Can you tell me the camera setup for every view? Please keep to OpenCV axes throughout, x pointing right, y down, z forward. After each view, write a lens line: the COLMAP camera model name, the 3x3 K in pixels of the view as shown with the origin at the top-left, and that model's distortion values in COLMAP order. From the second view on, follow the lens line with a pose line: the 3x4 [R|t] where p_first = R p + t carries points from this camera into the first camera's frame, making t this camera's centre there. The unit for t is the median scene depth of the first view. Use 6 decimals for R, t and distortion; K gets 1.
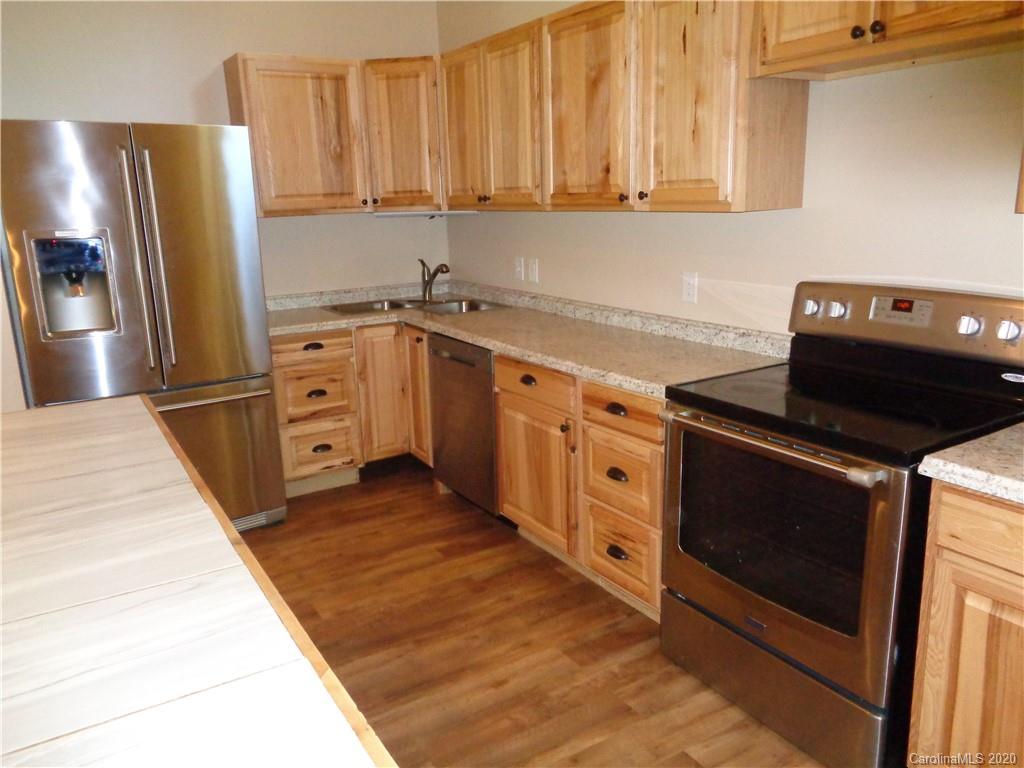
lens RADIAL K [[765.1, 0, 508.9], [0, 765.1, 382.2], [0, 0, 1]] dist [0.008432, 0.003540]
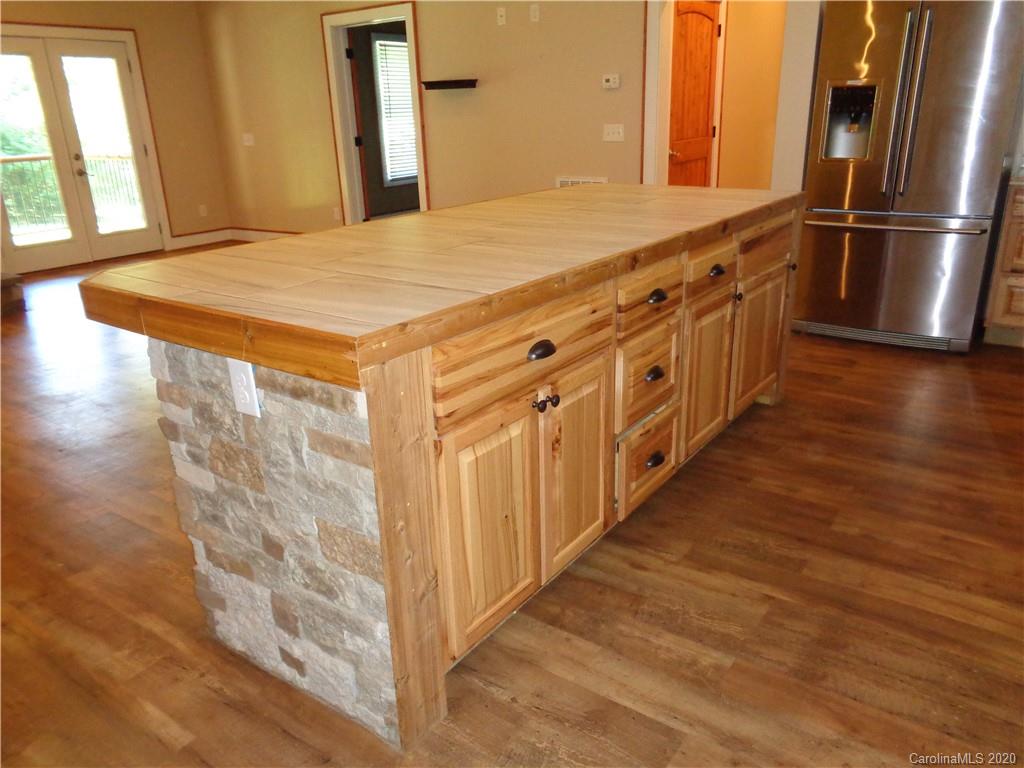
lens RADIAL K [[765.1, 0, 507.1], [0, 765.1, 388.6], [0, 0, 1]] dist [0.008432, 0.003540]
pose [[0.380436, 0.332770, -0.862863, 0.401413], [-0.194536, 0.940939, 0.277110, 0.042500], [0.904115, 0.062435, 0.422702, -0.065236]]
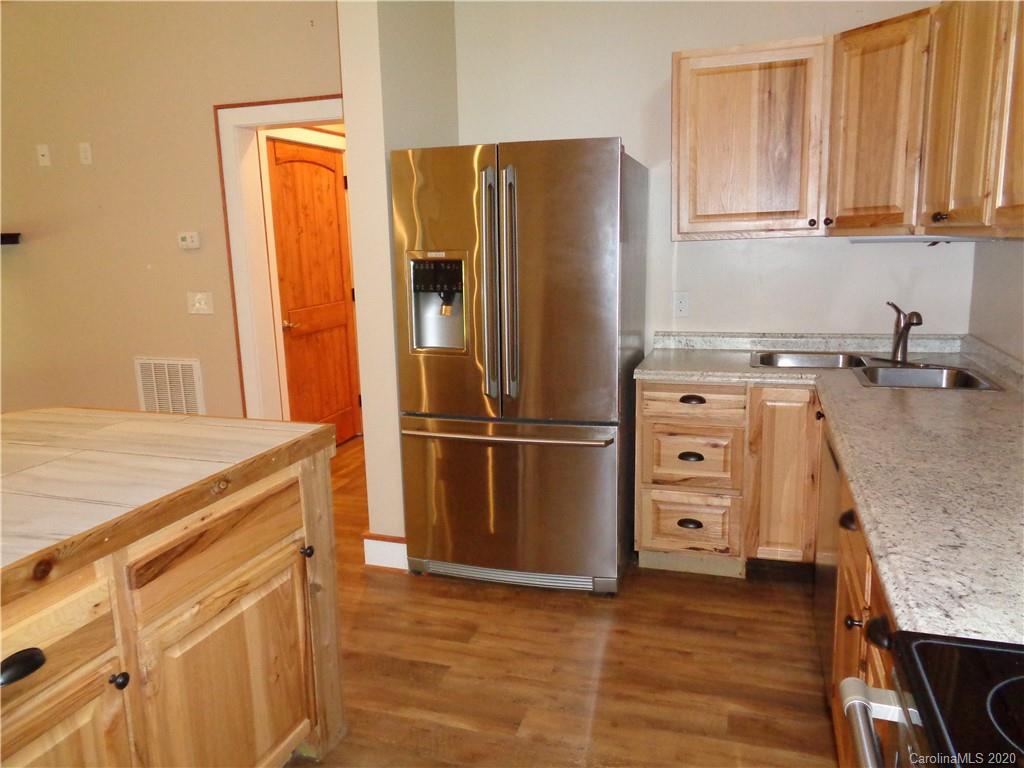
lens RADIAL K [[765.1, 0, 516.1], [0, 765.1, 380.1], [0, 0, 1]] dist [0.008432, 0.003540]
pose [[0.647550, 0.150893, -0.746934, 0.219173], [-0.170407, 0.984050, 0.051061, -0.073225], [0.742725, 0.094218, 0.662935, 0.303961]]
